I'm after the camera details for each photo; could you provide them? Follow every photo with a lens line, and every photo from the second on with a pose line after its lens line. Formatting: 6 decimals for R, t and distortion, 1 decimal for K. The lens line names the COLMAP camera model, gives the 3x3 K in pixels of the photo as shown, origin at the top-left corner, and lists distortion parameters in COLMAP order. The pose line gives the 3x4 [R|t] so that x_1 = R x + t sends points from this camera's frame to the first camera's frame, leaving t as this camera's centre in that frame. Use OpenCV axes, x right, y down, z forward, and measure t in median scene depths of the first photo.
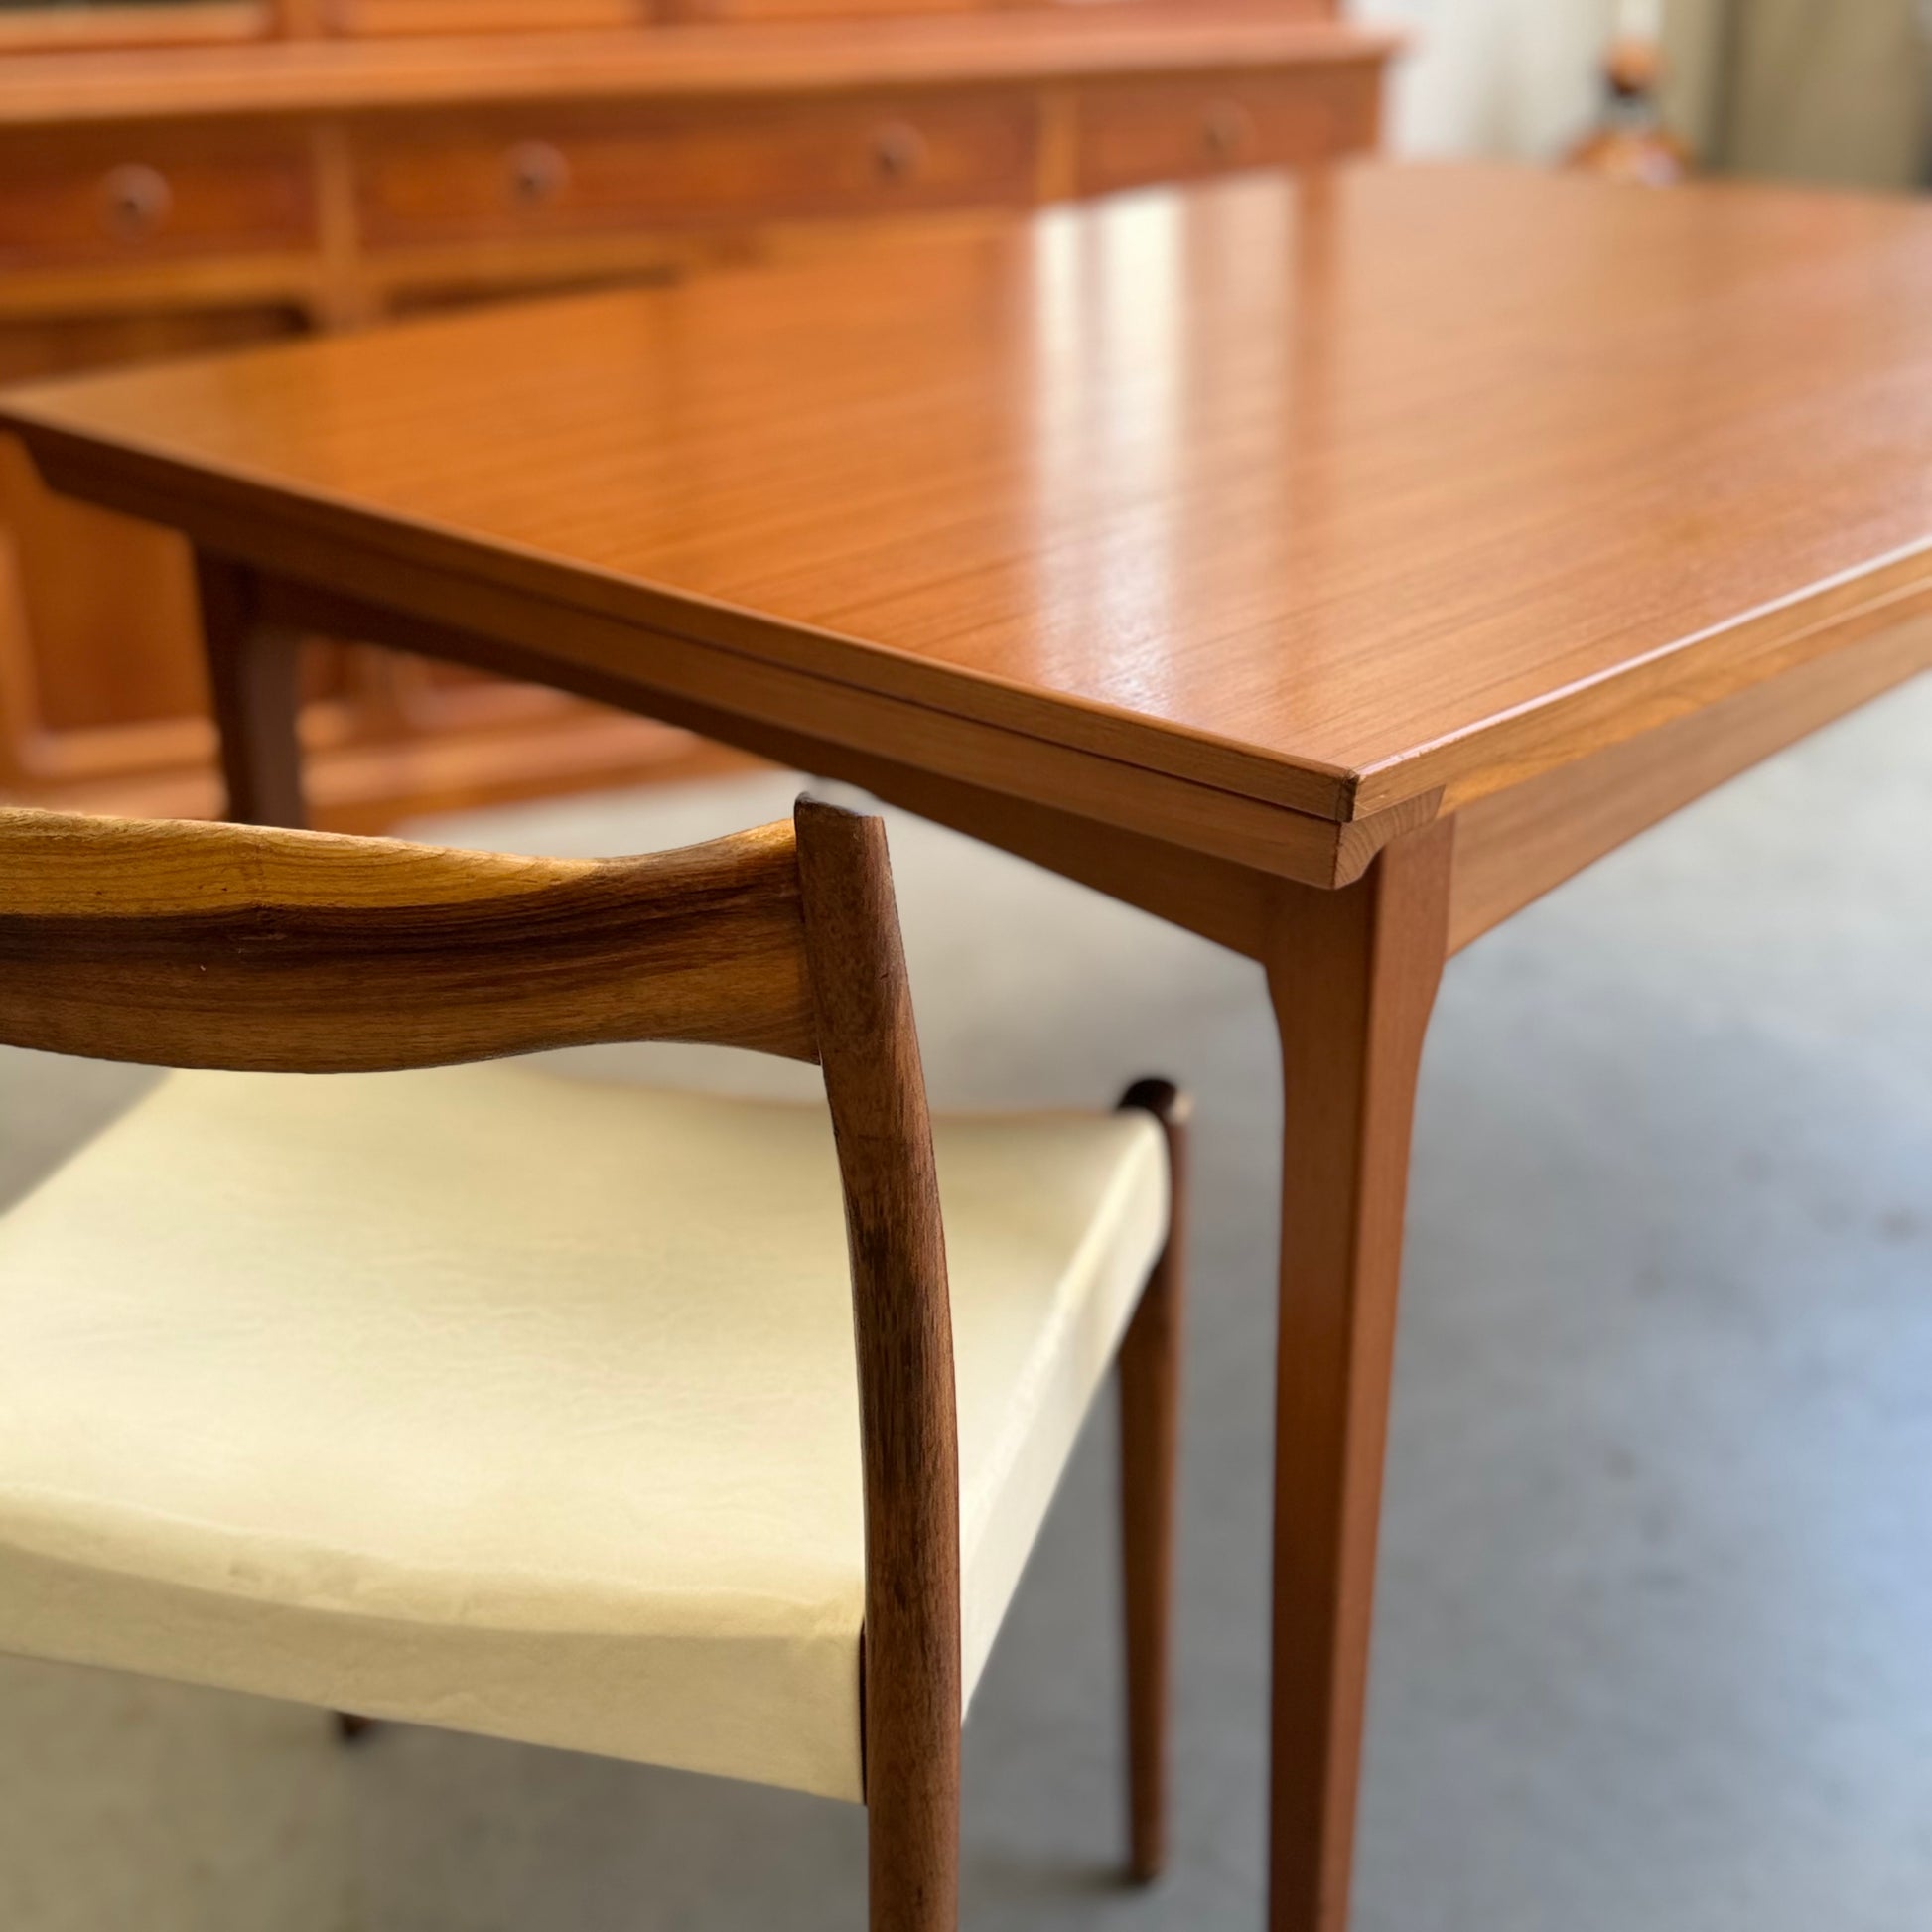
lens RADIAL K [[2723.0, 0, 949.8], [0, 2723.0, 953.7], [0, 0, 1]] dist [0.035522, 0.000000]
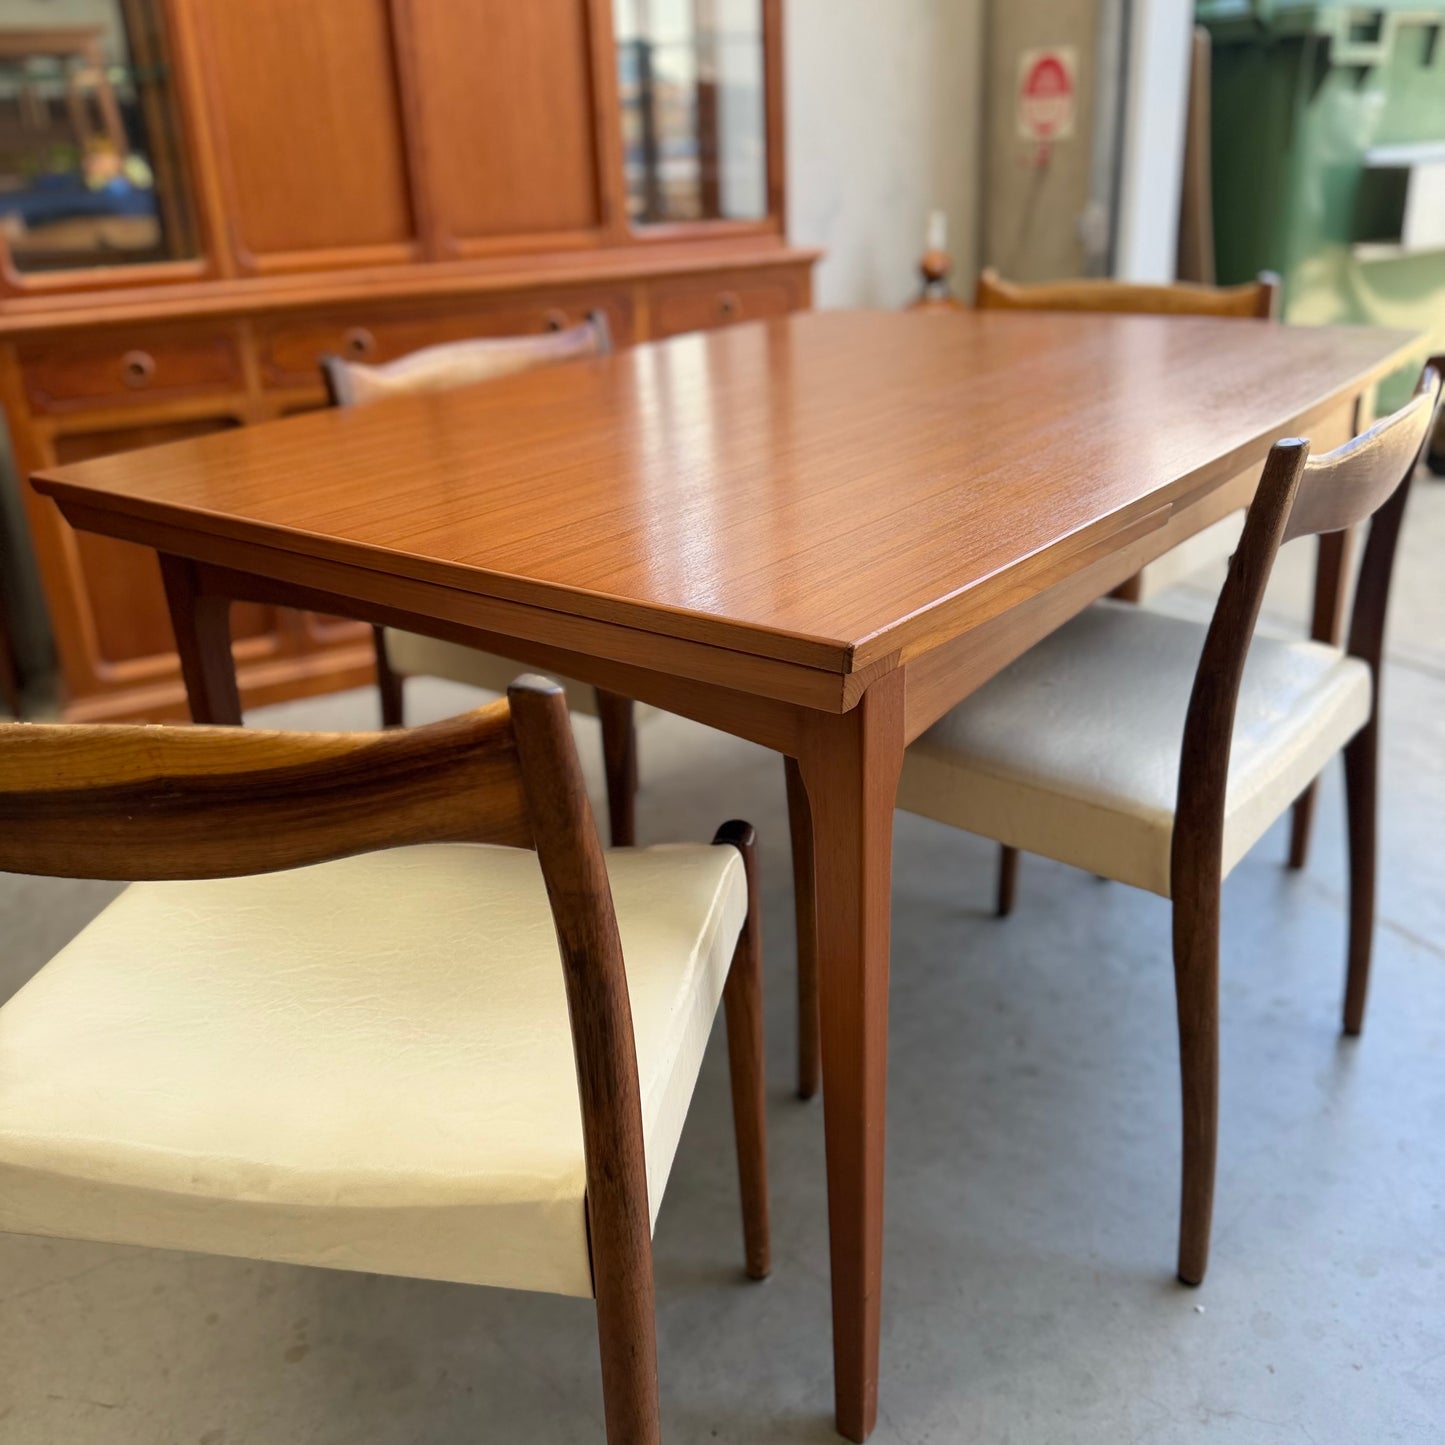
lens RADIAL K [[1373.9, 0, 714.7], [0, 1373.9, 709.8], [0, 0, 1]] dist [-0.007284, 0.000000]
pose [[0.994837, -0.065445, 0.077570, -0.001009], [0.066860, 0.997638, -0.015782, -0.017740], [-0.076353, 0.020886, 0.996862, 0.167568]]
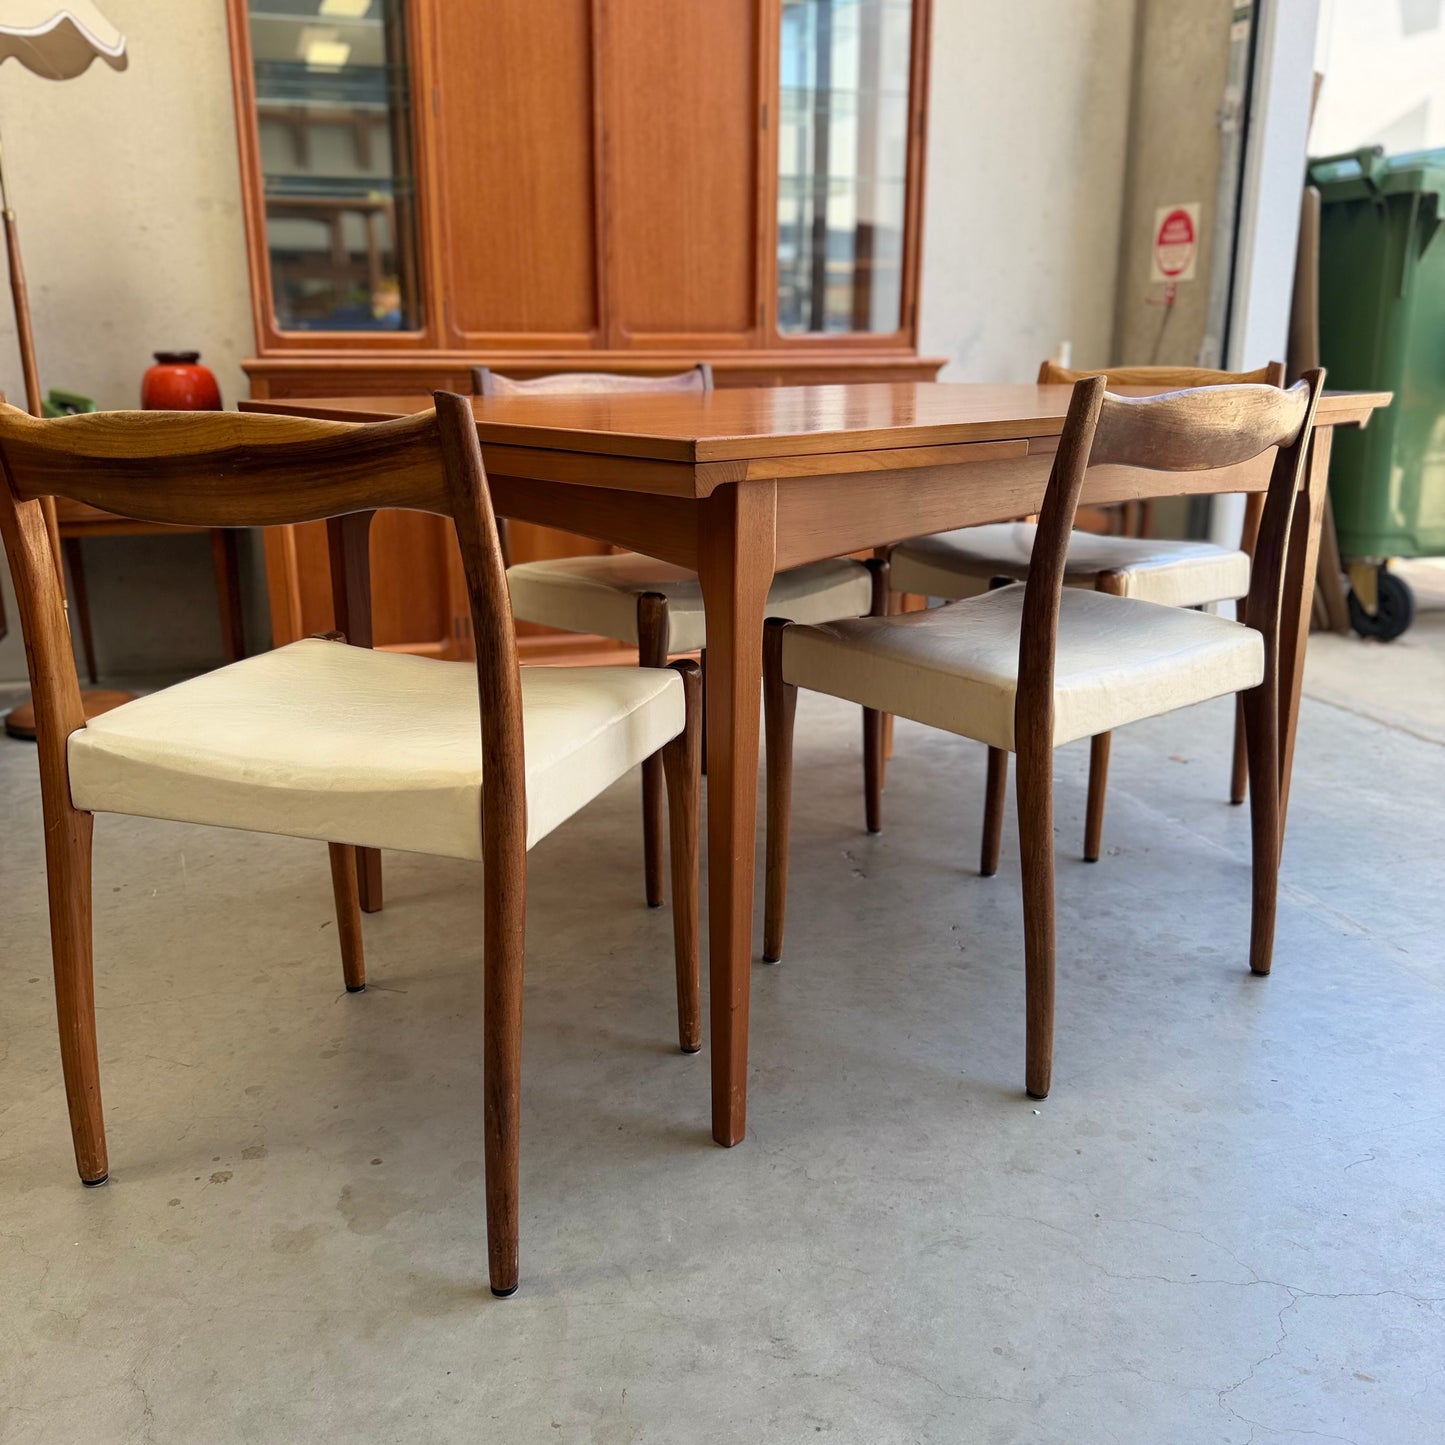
lens RADIAL K [[1373.9, 0, 727.6], [0, 1373.9, 733.9], [0, 0, 1]] dist [-0.007284, 0.000000]
pose [[0.996832, 0.032062, -0.072792, 0.256809], [-0.041180, 0.990991, -0.127438, 0.329660], [0.068050, 0.130032, 0.989172, -0.186908]]
